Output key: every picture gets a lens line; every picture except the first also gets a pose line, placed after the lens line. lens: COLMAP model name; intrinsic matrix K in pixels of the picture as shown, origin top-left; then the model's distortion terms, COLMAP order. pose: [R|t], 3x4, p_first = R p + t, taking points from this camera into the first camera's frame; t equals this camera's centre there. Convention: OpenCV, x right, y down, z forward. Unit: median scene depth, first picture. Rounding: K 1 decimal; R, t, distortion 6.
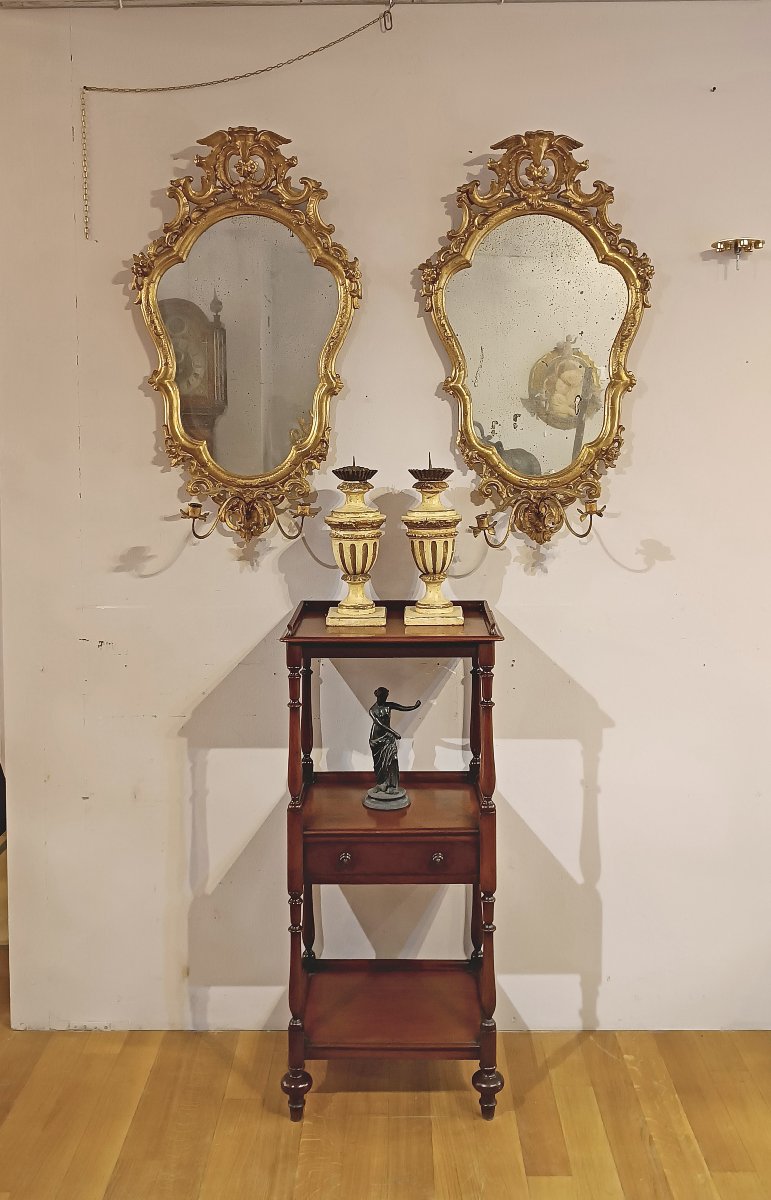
lens RADIAL K [[1165.9, 0, 385.2], [0, 1165.9, 438.9], [0, 0, 1]] dist [0.064039, -0.092275]
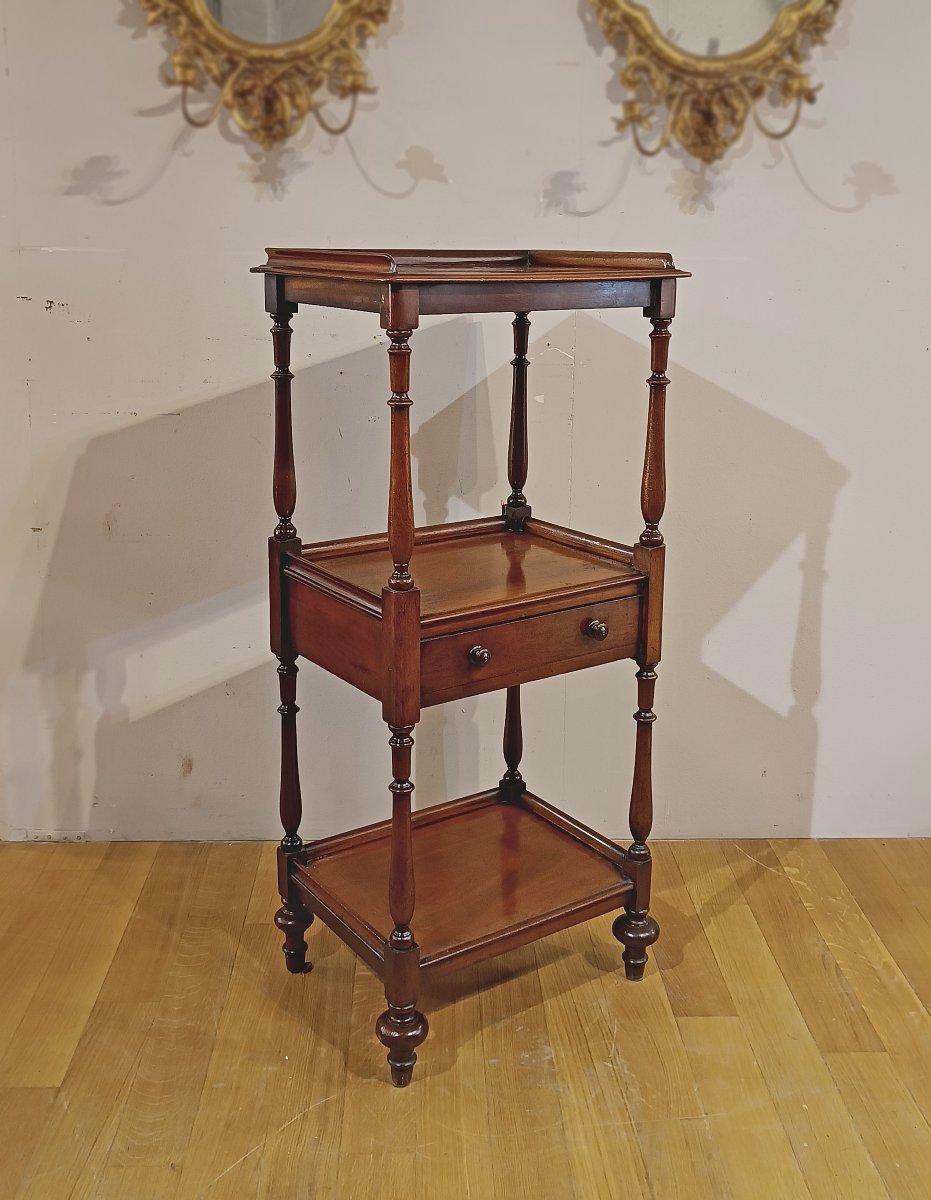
lens RADIAL K [[1300.5, 0, 465.7], [0, 1300.5, 499.5], [0, 0, 1]] dist [0.007424, -0.025964]
pose [[0.998598, 0.009182, 0.052123, -0.043089], [-0.018151, 0.984523, 0.174312, 0.153625], [-0.049716, -0.175013, 0.983310, 0.241364]]
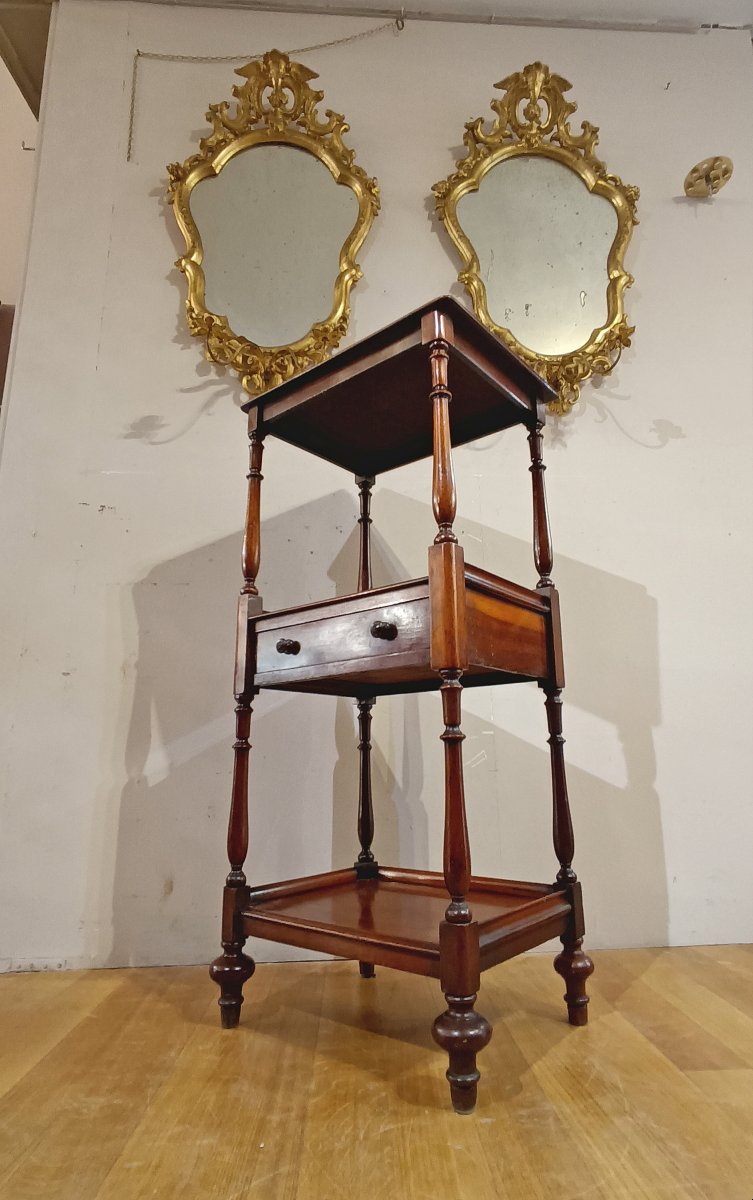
lens RADIAL K [[674.5, 0, 392.6], [0, 674.5, 603.1], [0, 0, 1]] dist [-0.033430, 0.035505]
pose [[0.997571, 0.005596, 0.069428, -0.050025], [0.014418, 0.958587, -0.284433, 0.411342], [-0.068145, 0.284743, 0.956179, 0.507605]]
